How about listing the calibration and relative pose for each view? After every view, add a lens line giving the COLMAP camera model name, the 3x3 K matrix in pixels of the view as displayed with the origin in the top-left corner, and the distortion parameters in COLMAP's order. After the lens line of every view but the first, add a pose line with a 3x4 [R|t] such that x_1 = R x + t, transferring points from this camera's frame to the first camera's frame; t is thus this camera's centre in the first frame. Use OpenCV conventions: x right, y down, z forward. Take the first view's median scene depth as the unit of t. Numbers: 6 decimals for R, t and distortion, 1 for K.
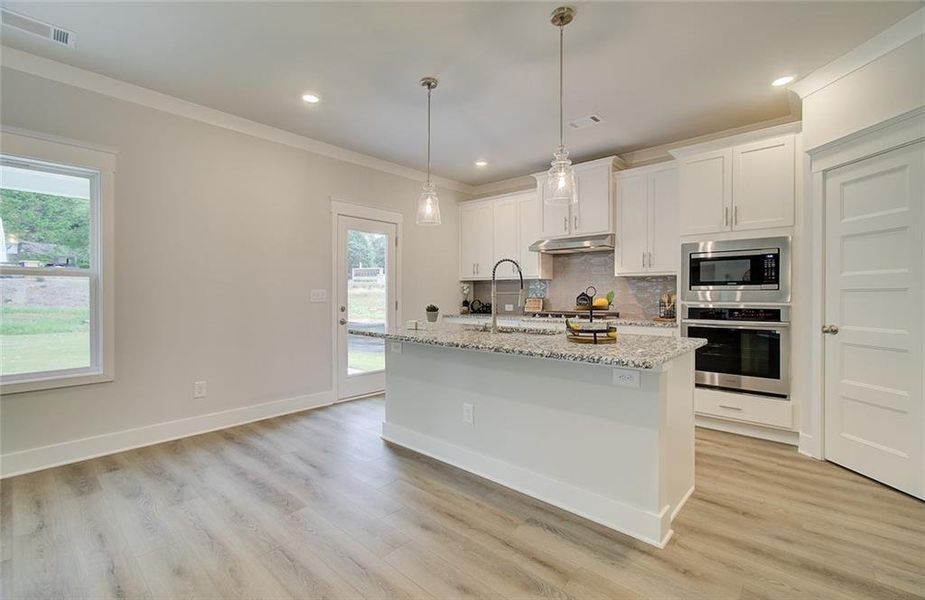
lens RADIAL K [[401.3, 0, 462.5], [0, 401.3, 300.0], [0, 0, 1]] dist [0.000711, 0.000434]
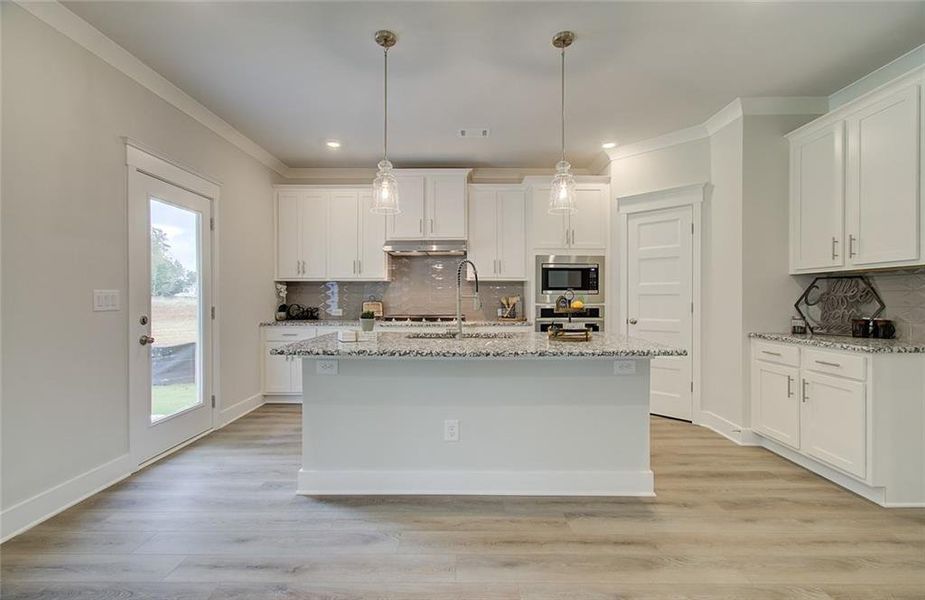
lens RADIAL K [[408.2, 0, 450.6], [0, 408.2, 302.7], [0, 0, 1]] dist [-0.001512, 0.000457]
pose [[0.746199, -0.008603, 0.665667, -0.506719], [0.009164, 0.999954, 0.002650, -0.003879], [-0.665660, 0.004122, 0.746244, 0.276174]]
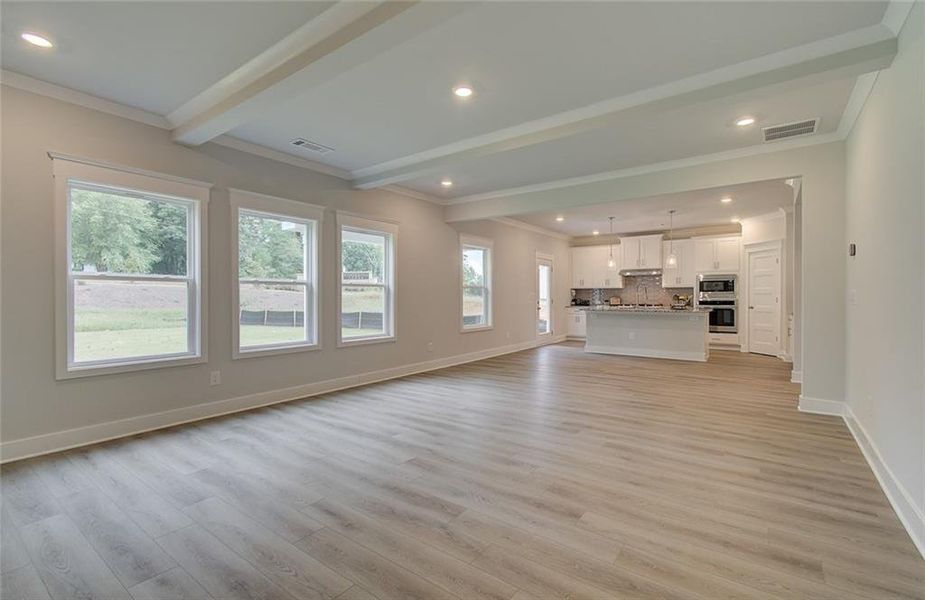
lens RADIAL K [[408.2, 0, 450.6], [0, 408.2, 302.7], [0, 0, 1]] dist [-0.001512, 0.000457]
pose [[0.994663, -0.003483, 0.103117, -1.341903], [0.003286, 0.999992, 0.002080, 0.023394], [-0.103124, -0.001730, 0.994667, -1.479857]]
